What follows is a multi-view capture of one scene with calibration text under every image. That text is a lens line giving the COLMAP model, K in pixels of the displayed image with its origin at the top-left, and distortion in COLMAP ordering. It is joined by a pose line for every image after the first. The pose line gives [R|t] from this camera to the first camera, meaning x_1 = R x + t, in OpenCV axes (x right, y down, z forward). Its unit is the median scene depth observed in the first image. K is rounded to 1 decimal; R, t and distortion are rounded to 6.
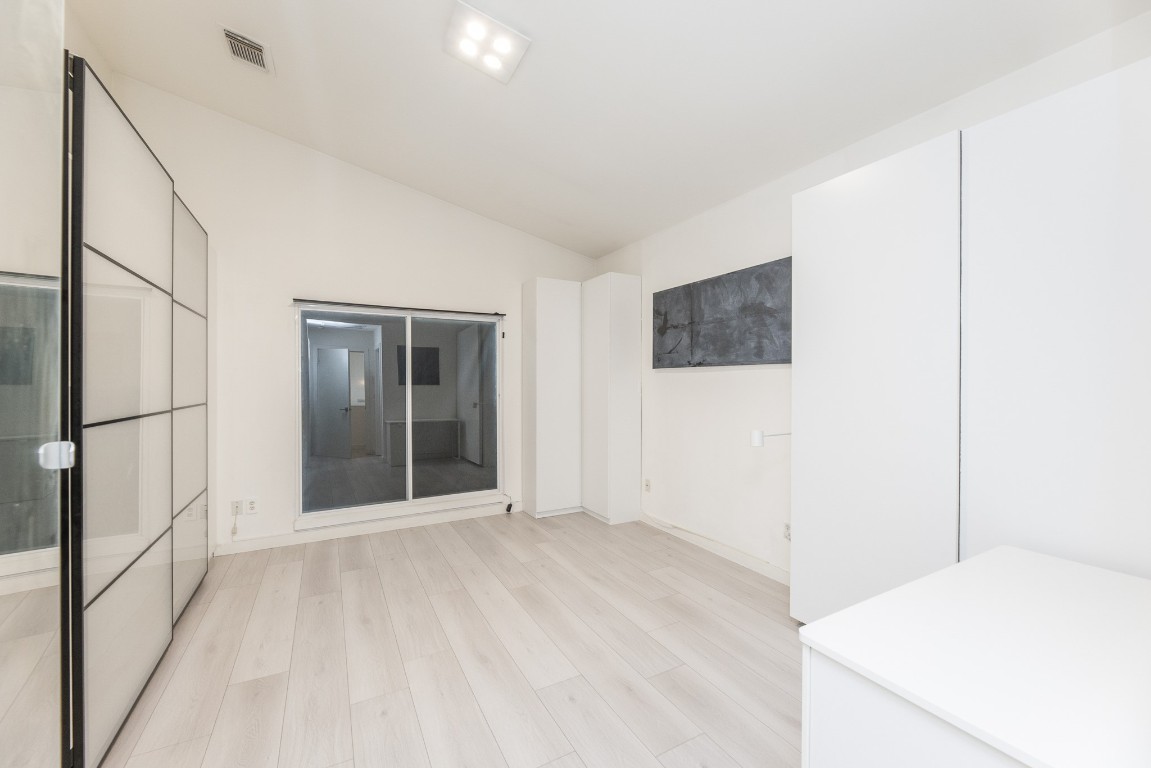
lens RADIAL K [[462.7, 0, 585.3], [0, 462.7, 385.1], [0, 0, 1]] dist [-0.001580, 0.000945]
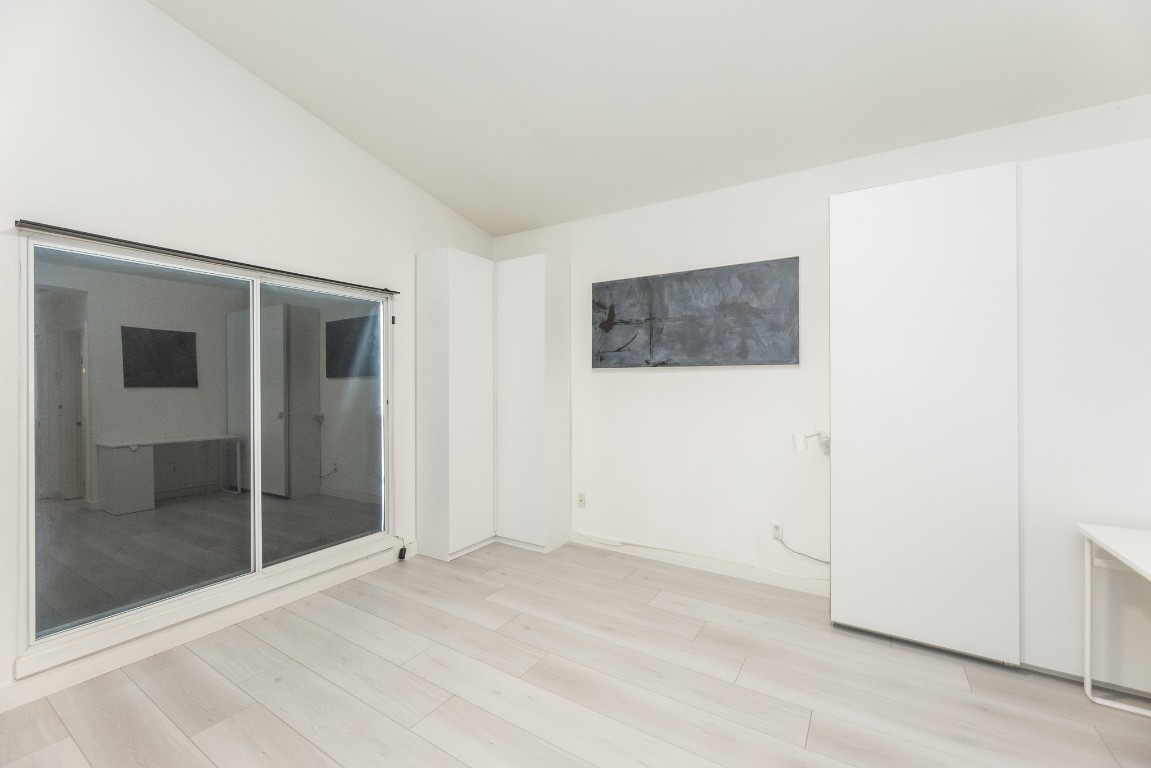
lens RADIAL K [[462.7, 0, 574.5], [0, 462.7, 380.4], [0, 0, 1]] dist [-0.001580, 0.000945]
pose [[0.876275, 0.000963, 0.481811, -0.335933], [0.004721, 0.999933, -0.010585, -0.003143], [-0.481789, 0.011550, 0.876211, 0.258184]]
